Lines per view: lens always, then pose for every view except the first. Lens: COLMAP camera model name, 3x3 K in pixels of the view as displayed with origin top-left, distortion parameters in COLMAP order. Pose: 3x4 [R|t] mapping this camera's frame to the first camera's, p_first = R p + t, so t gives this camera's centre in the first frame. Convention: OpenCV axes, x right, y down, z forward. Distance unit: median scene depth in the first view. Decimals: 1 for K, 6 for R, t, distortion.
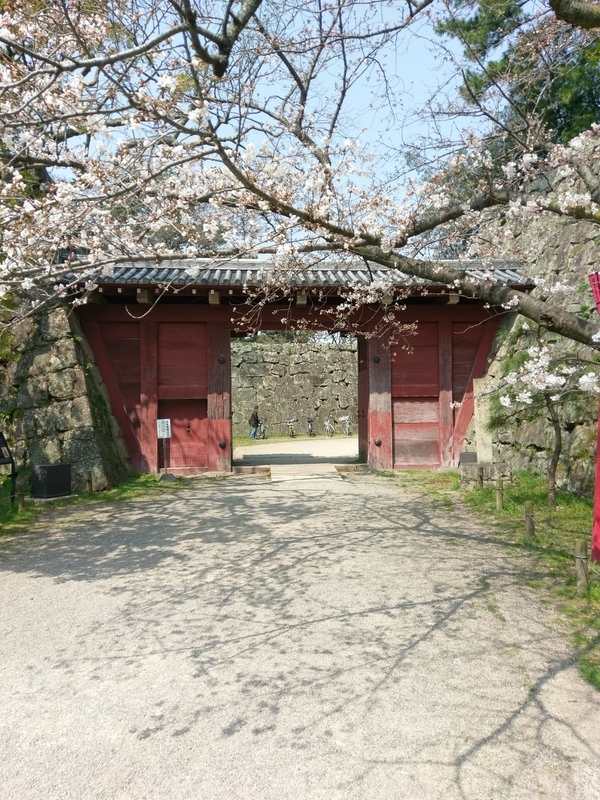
lens RADIAL K [[606.2, 0, 300.4], [0, 606.2, 402.1], [0, 0, 1]] dist [0.002845, 0.000181]
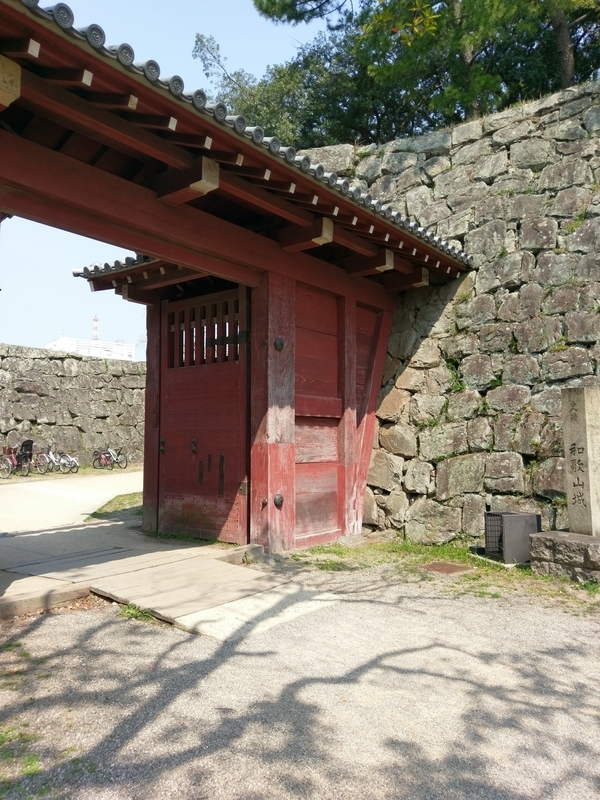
lens RADIAL K [[606.2, 0, 300.0], [0, 606.2, 397.5], [0, 0, 1]] dist [0.002845, 0.000181]
pose [[0.654929, 0.062069, 0.753137, -0.258631], [-0.012091, 0.997354, -0.071682, 0.014539], [-0.755594, 0.037840, 0.653947, 0.635390]]
